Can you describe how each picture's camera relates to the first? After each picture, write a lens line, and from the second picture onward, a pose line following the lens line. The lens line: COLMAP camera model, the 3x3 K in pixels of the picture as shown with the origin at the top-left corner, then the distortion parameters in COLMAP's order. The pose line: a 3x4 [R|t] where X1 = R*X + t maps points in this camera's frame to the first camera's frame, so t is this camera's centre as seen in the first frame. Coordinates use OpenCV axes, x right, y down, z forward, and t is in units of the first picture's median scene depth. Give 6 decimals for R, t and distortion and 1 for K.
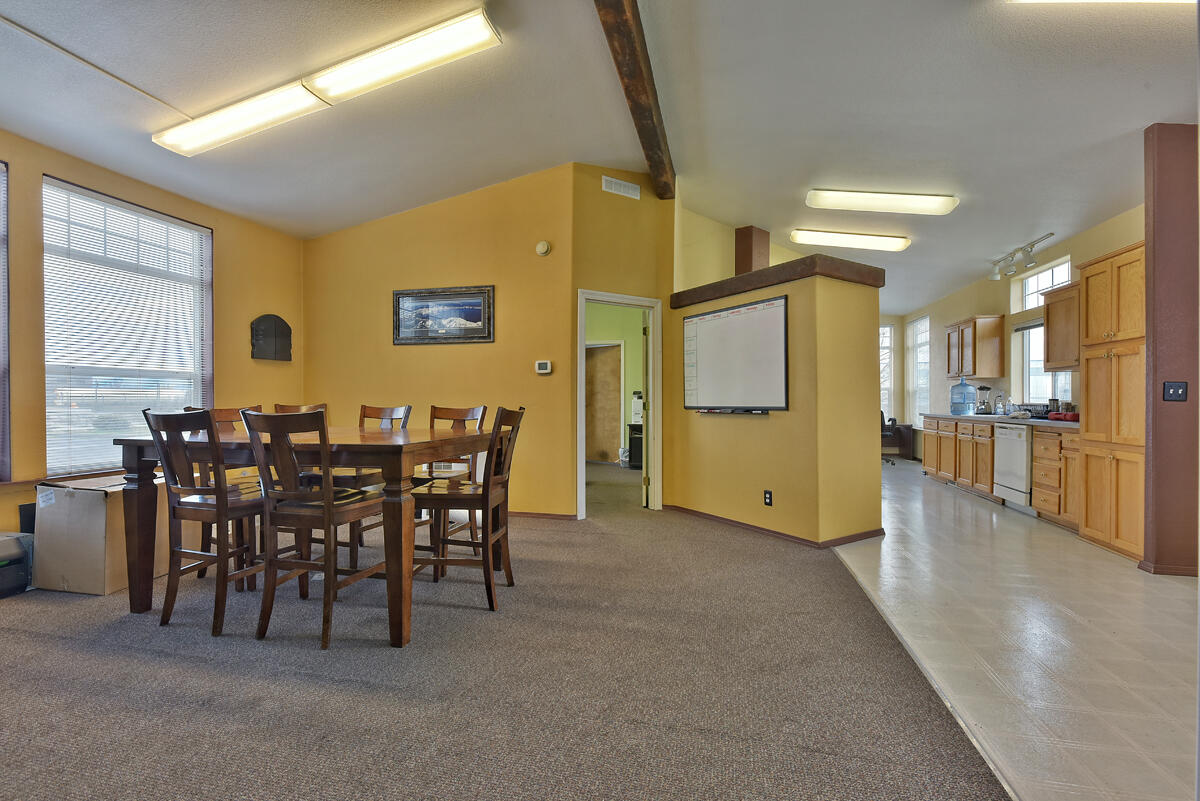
lens RADIAL K [[522.5, 0, 605.4], [0, 522.5, 402.2], [0, 0, 1]] dist [0.000734, 0.000041]
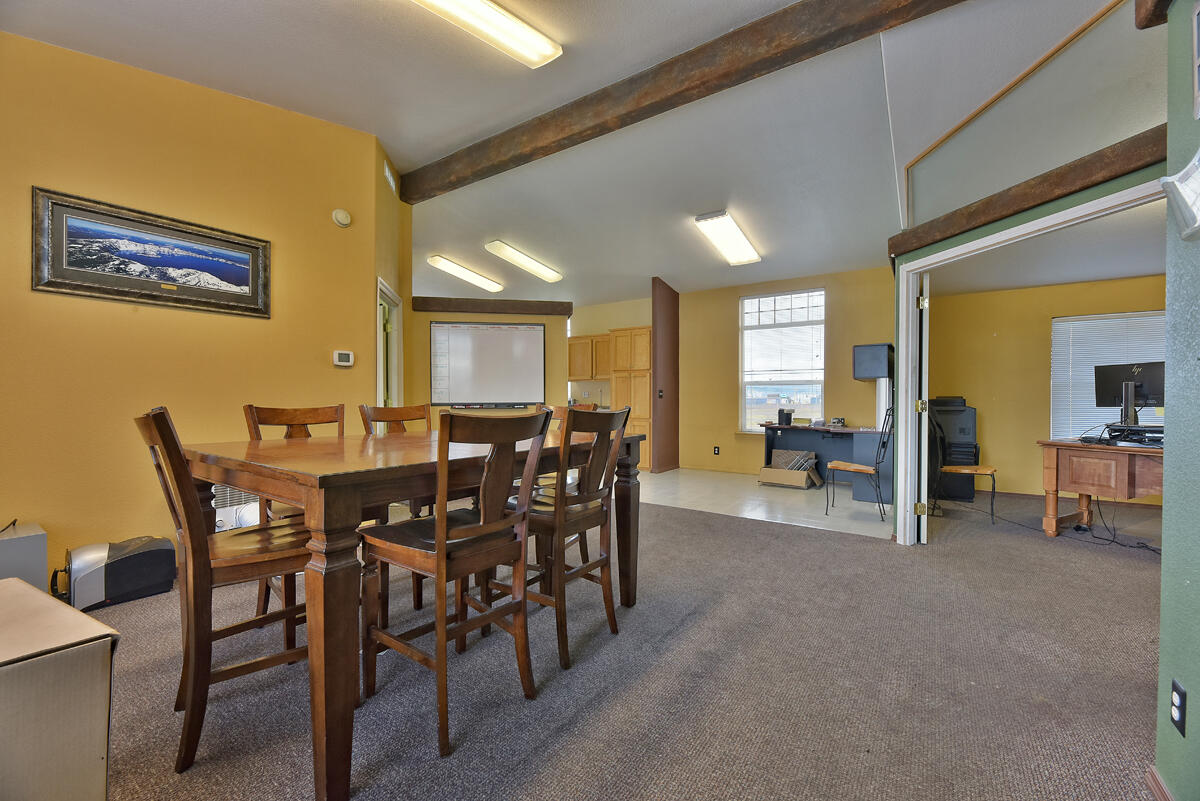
lens RADIAL K [[486.6, 0, 601.3], [0, 486.6, 401.8], [0, 0, 1]] dist [-0.000005, -0.001728]
pose [[0.353608, -0.006874, 0.935369, -0.794020], [0.004987, 0.999973, 0.005463, 0.000353], [-0.935381, 0.002733, 0.353632, 0.370525]]
